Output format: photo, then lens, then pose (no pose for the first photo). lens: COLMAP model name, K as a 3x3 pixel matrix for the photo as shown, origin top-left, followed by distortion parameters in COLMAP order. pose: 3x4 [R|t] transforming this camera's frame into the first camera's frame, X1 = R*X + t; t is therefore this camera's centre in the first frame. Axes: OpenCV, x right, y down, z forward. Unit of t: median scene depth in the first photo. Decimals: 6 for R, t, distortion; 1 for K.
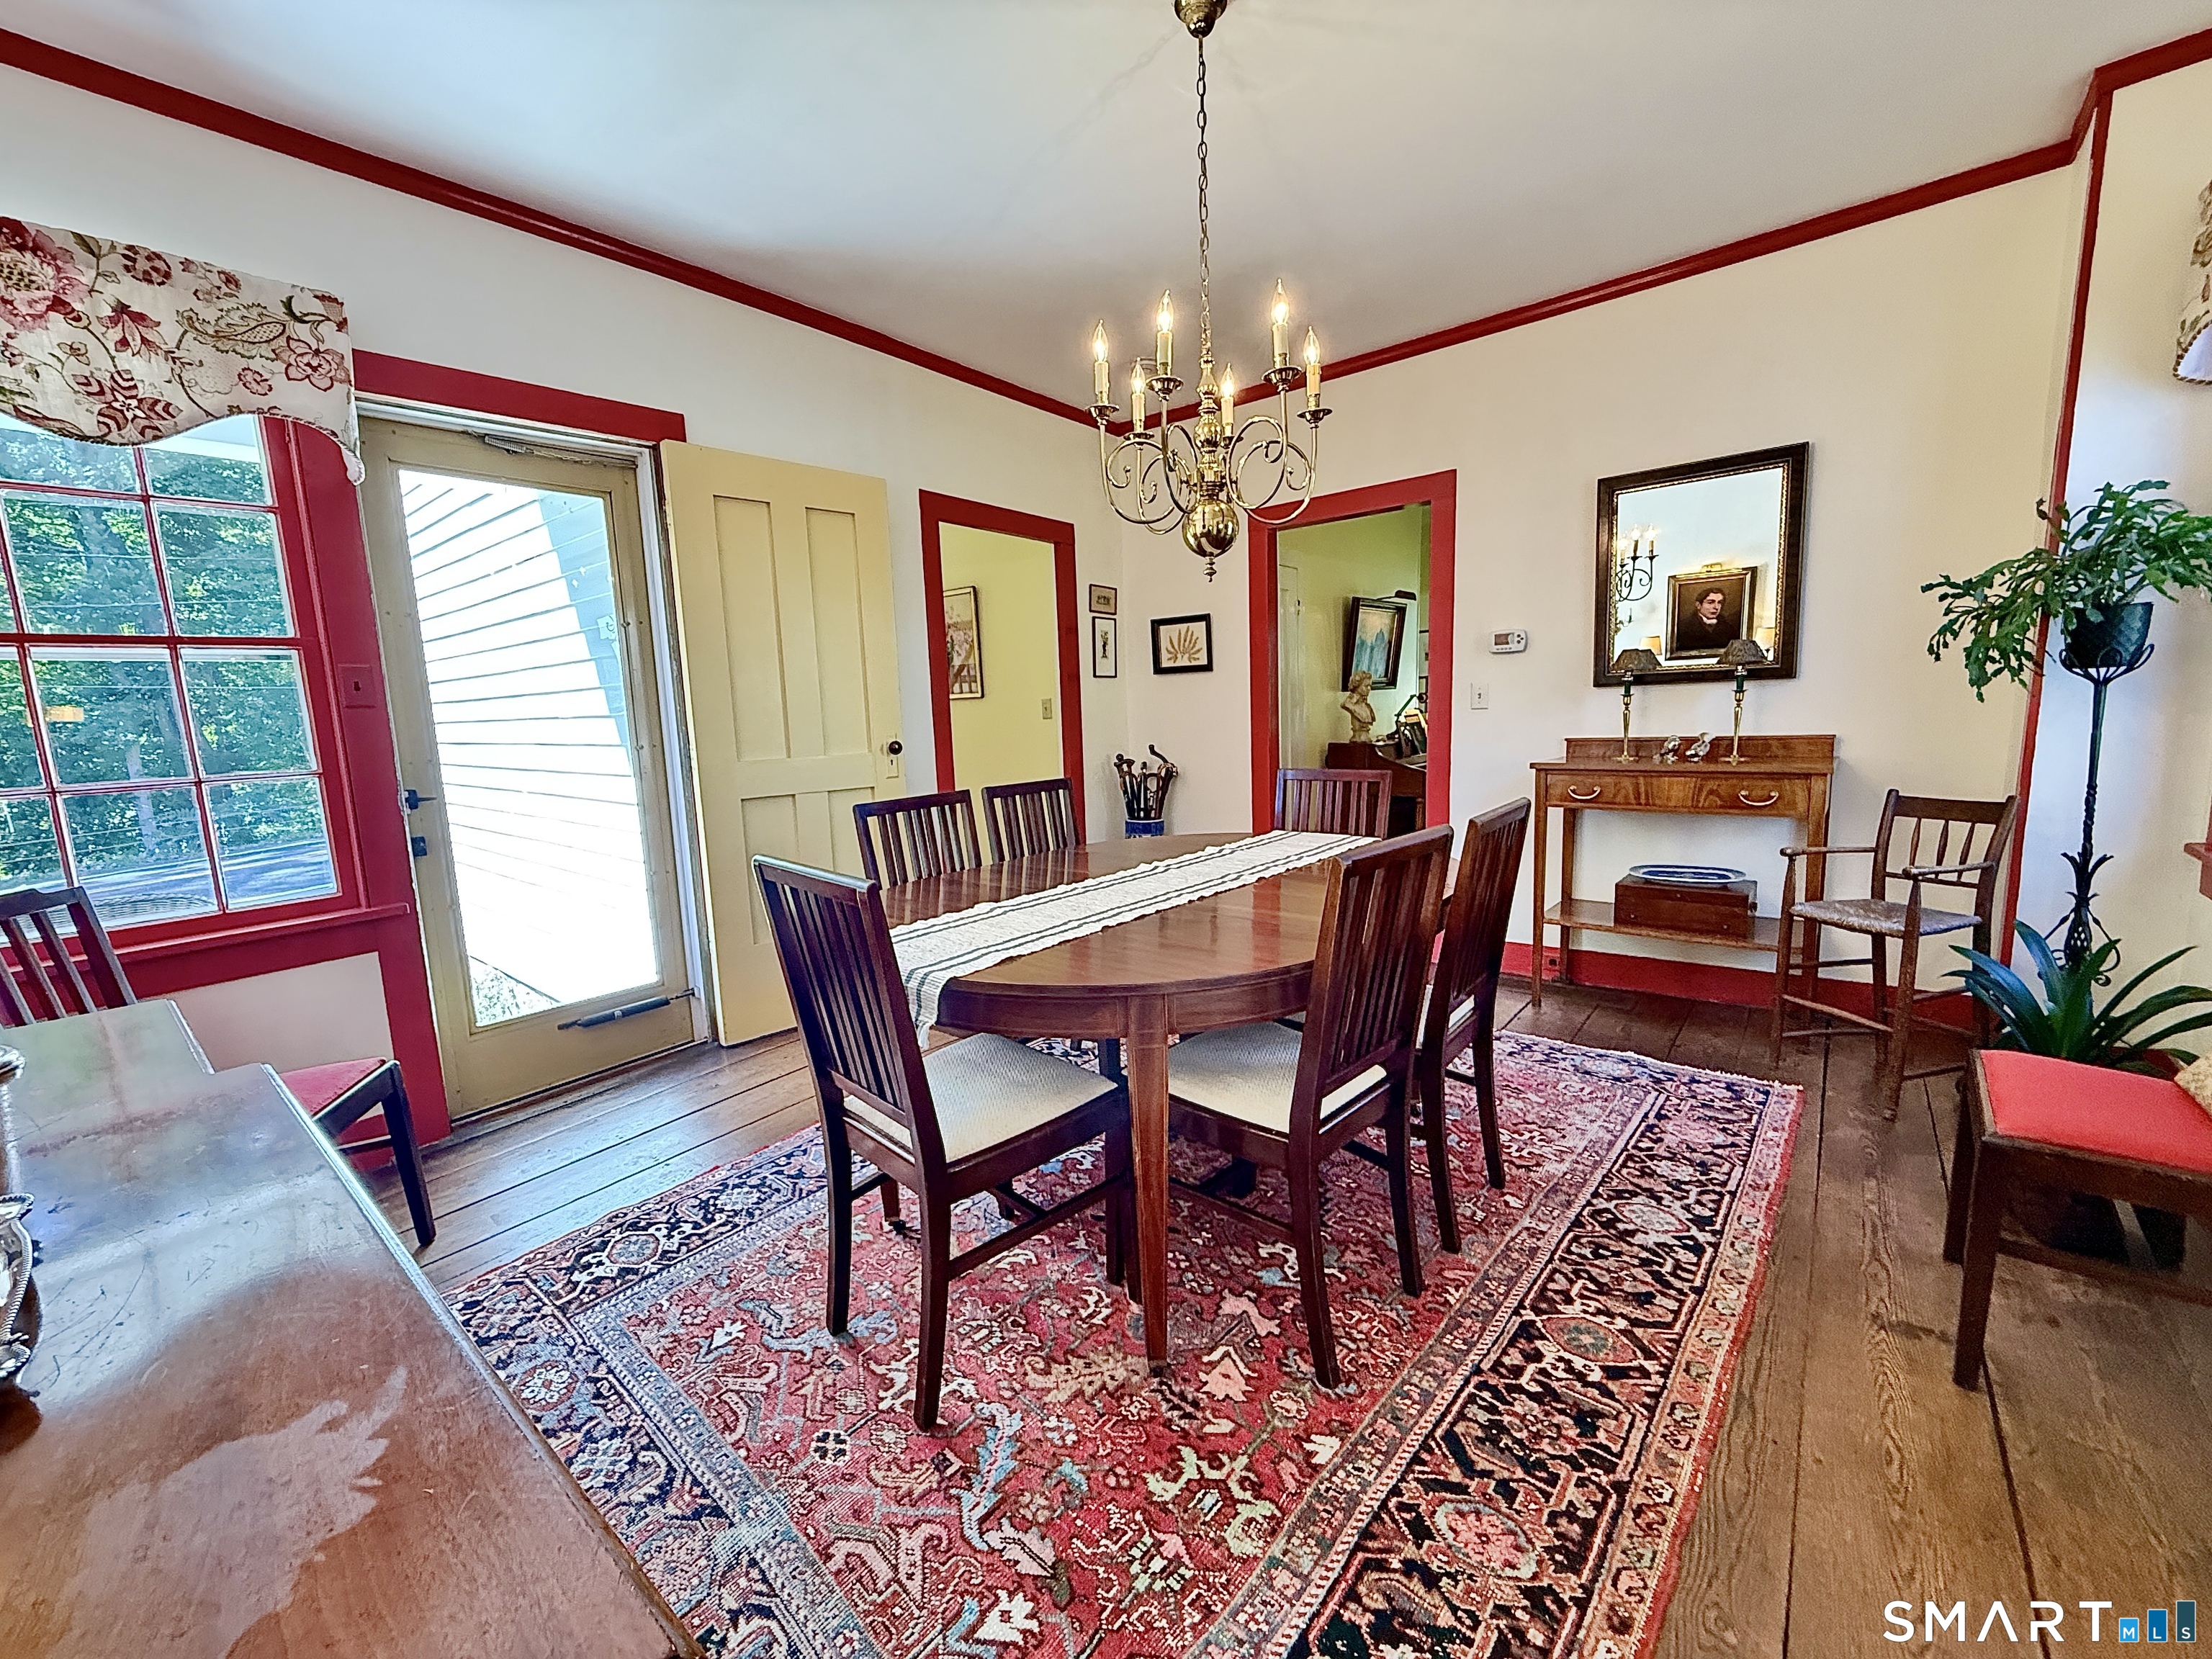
lens RADIAL K [[878.2, 0, 1103.0], [0, 878.2, 825.4], [0, 0, 1]] dist [-0.000575, 0.000226]
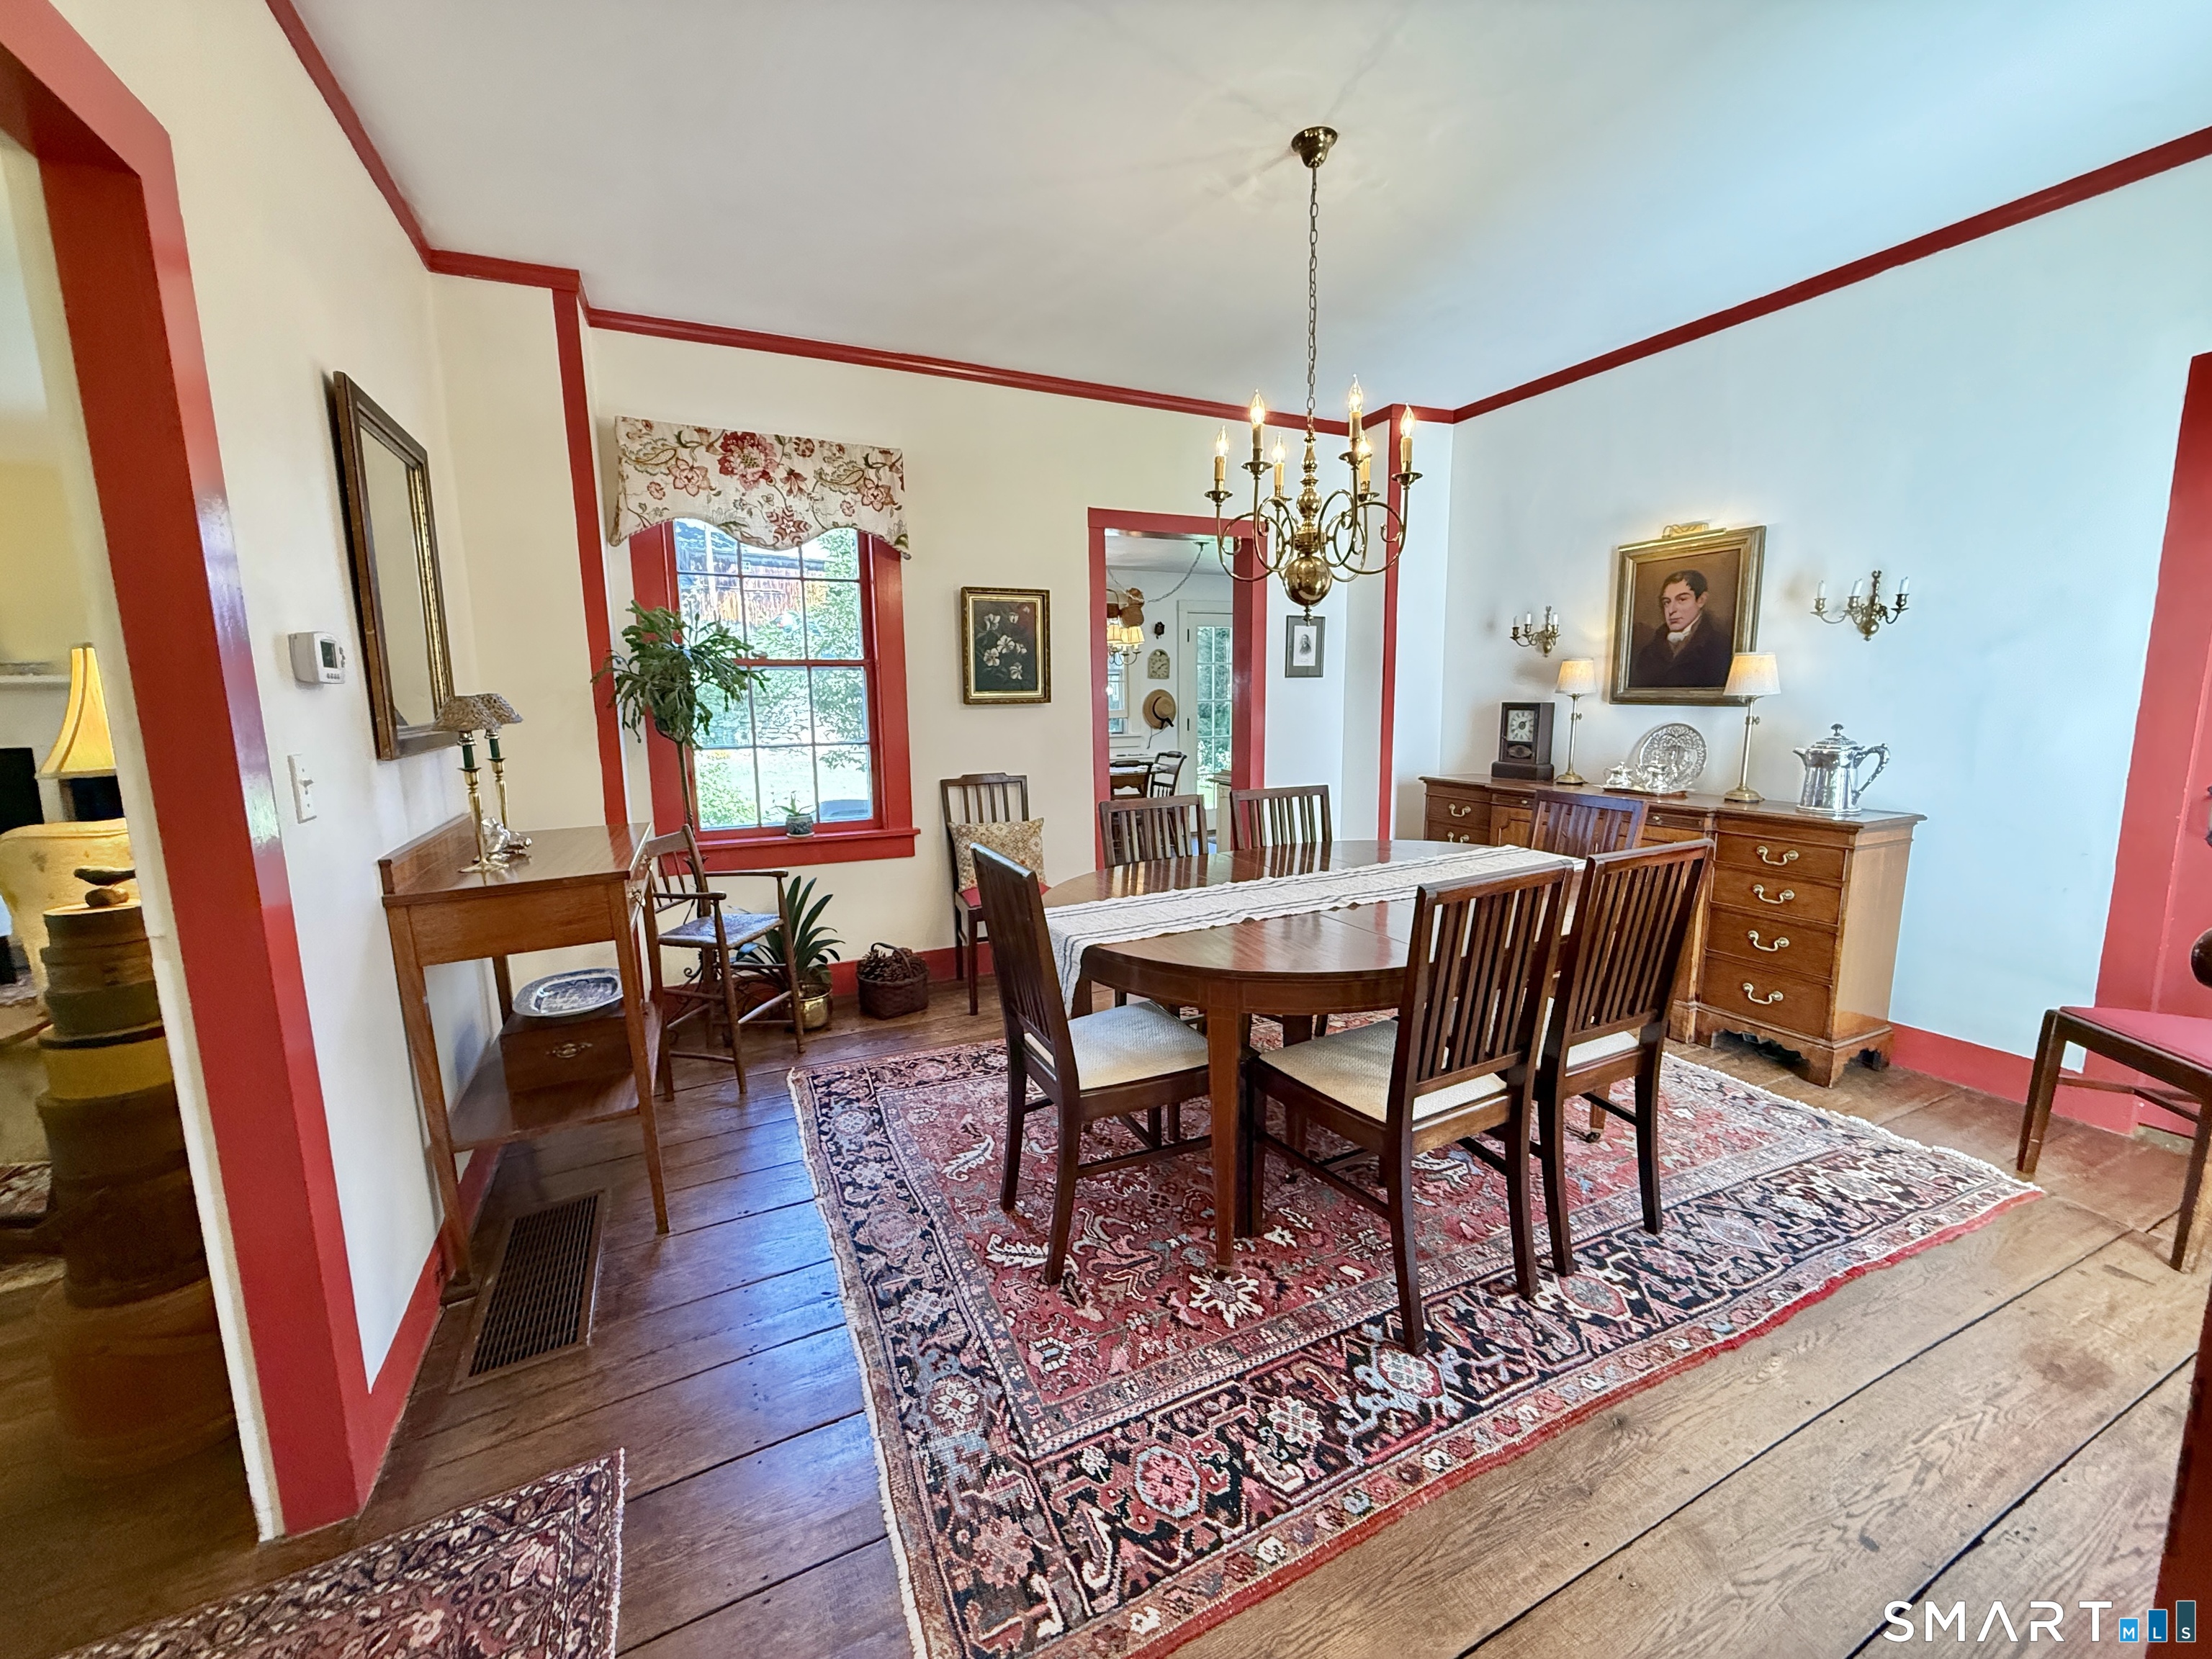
lens RADIAL K [[878.2, 0, 1103.0], [0, 878.2, 825.4], [0, 0, 1]] dist [-0.000575, 0.000226]
pose [[-0.906133, -0.007288, 0.422931, -0.125072], [0.111915, 0.960091, 0.256323, -0.348590], [-0.407920, 0.279594, -0.869154, 2.170852]]
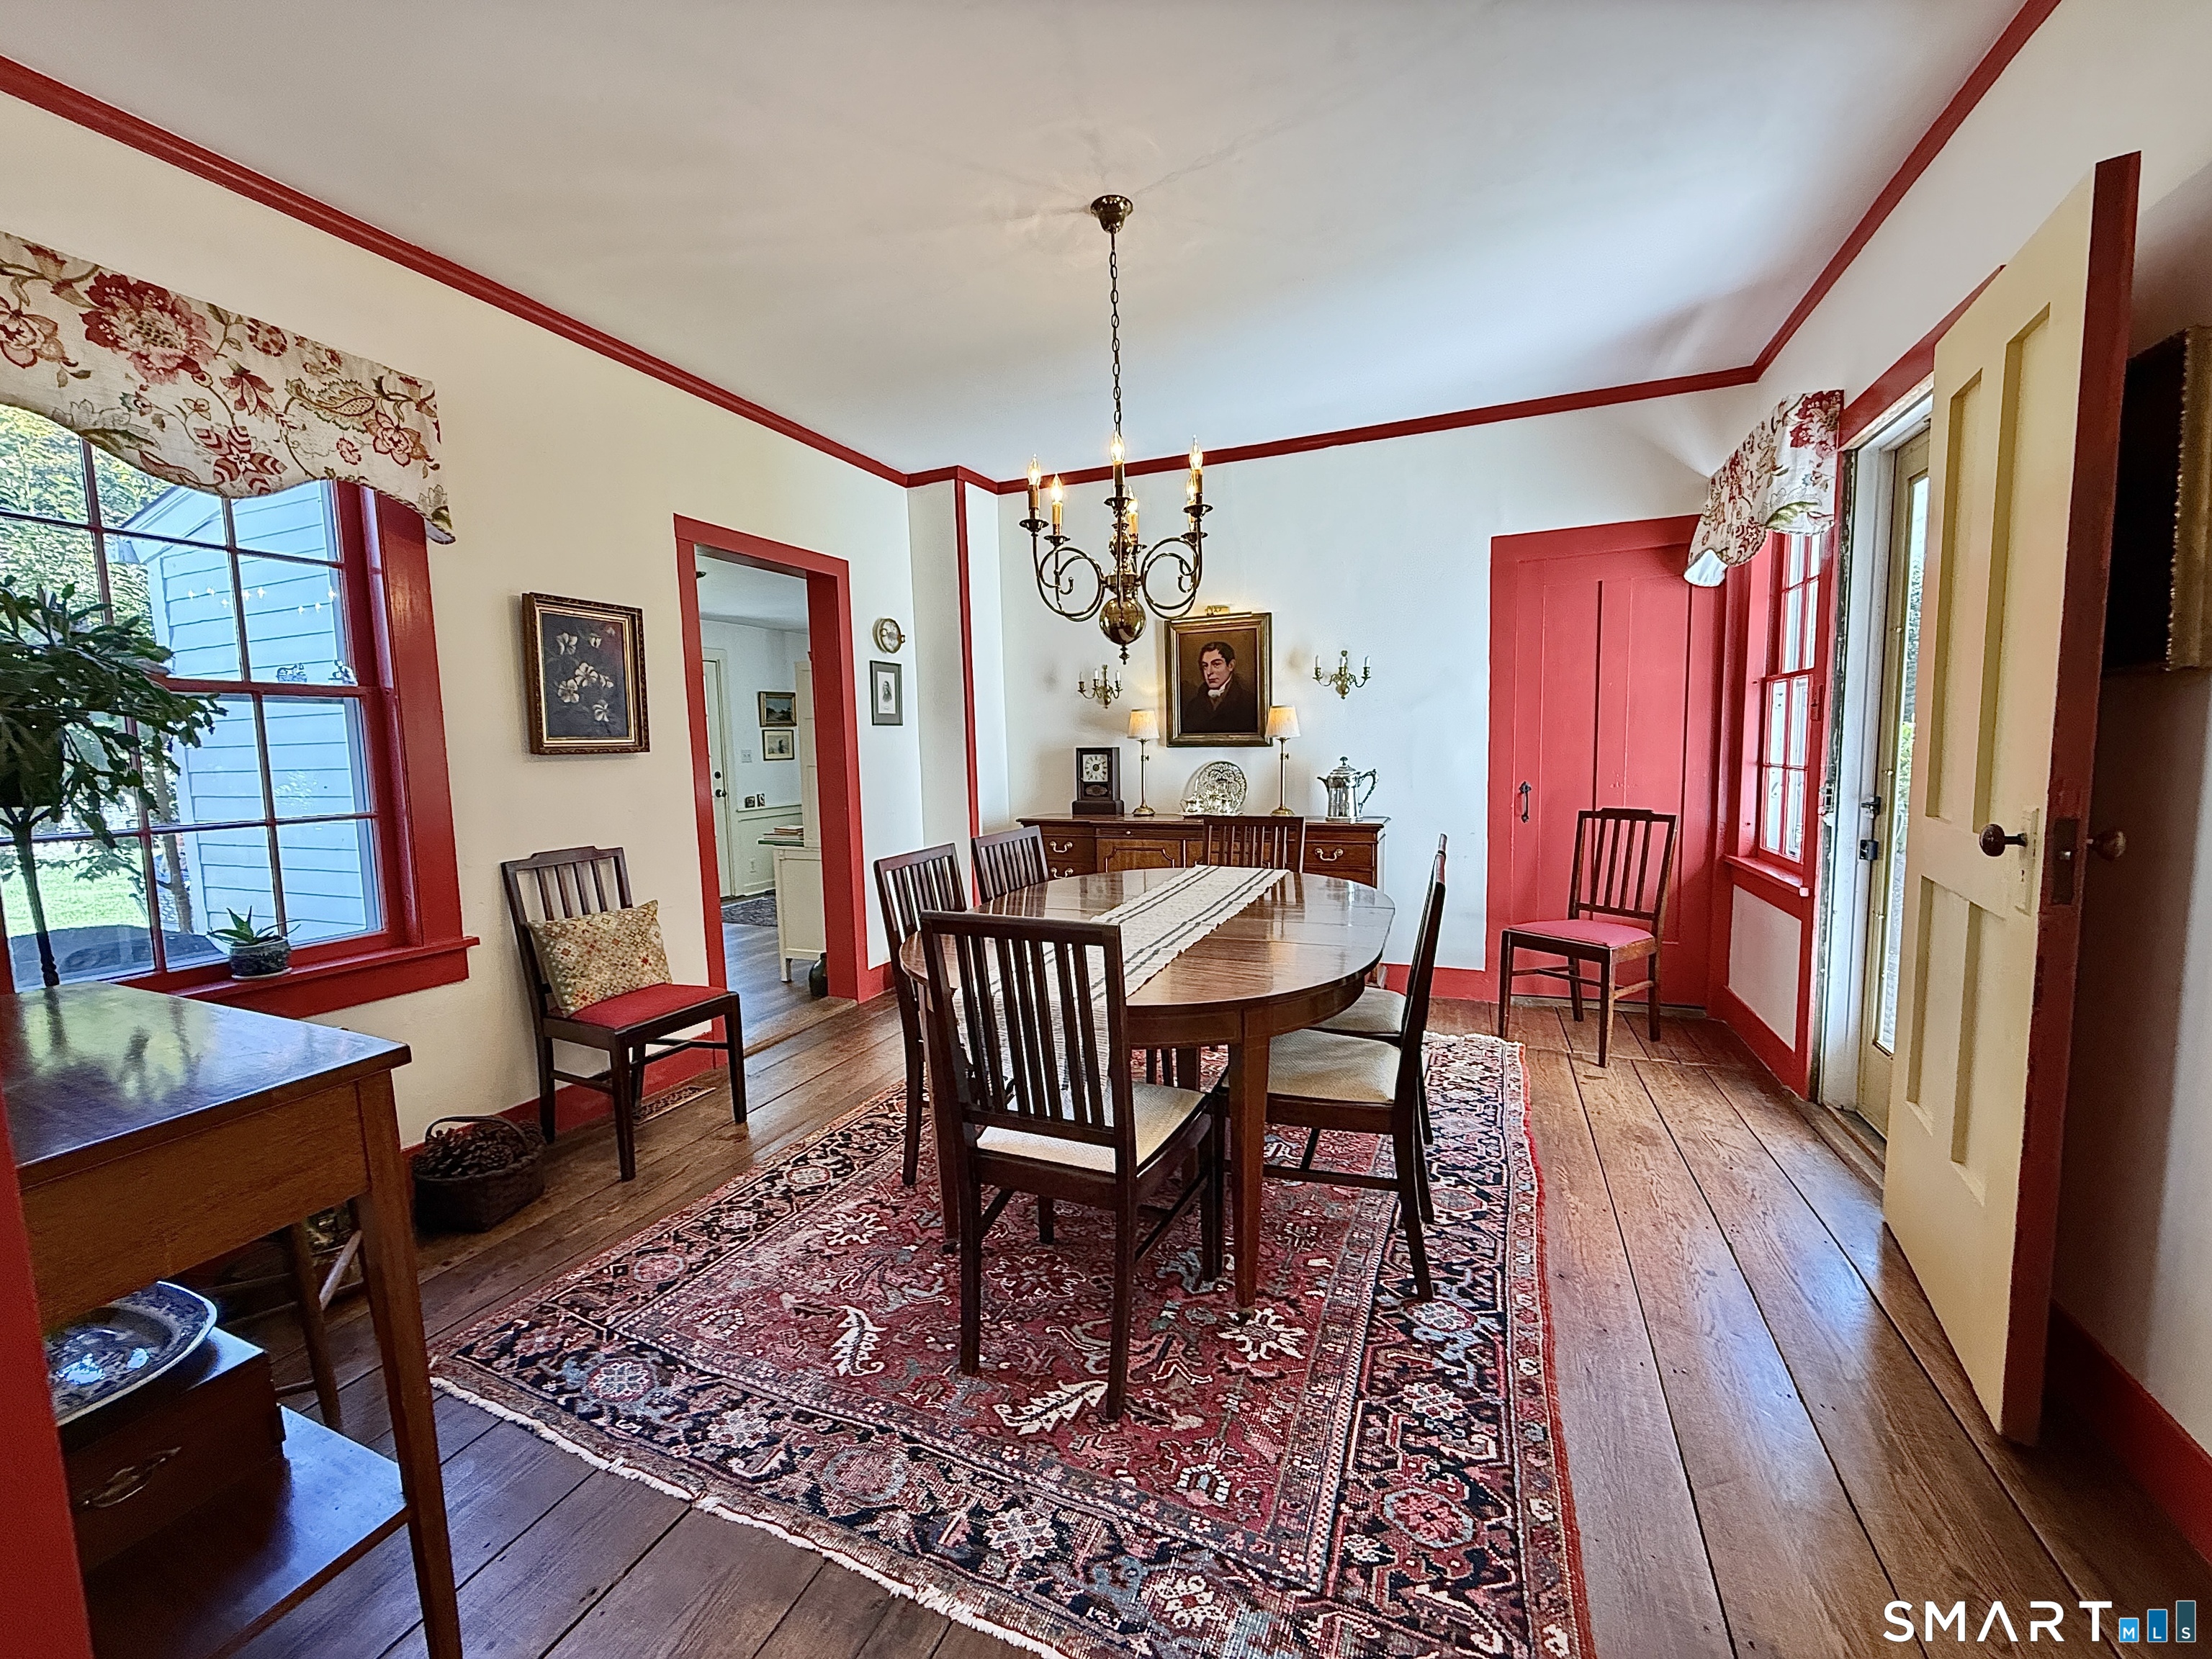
lens RADIAL K [[878.2, 0, 1103.0], [0, 878.2, 825.4], [0, 0, 1]] dist [-0.000575, 0.000226]
pose [[-0.953399, 0.091888, -0.287379, 0.508128], [0.020787, 0.970236, 0.241267, -0.350082], [0.300995, 0.224050, -0.926932, 2.121686]]
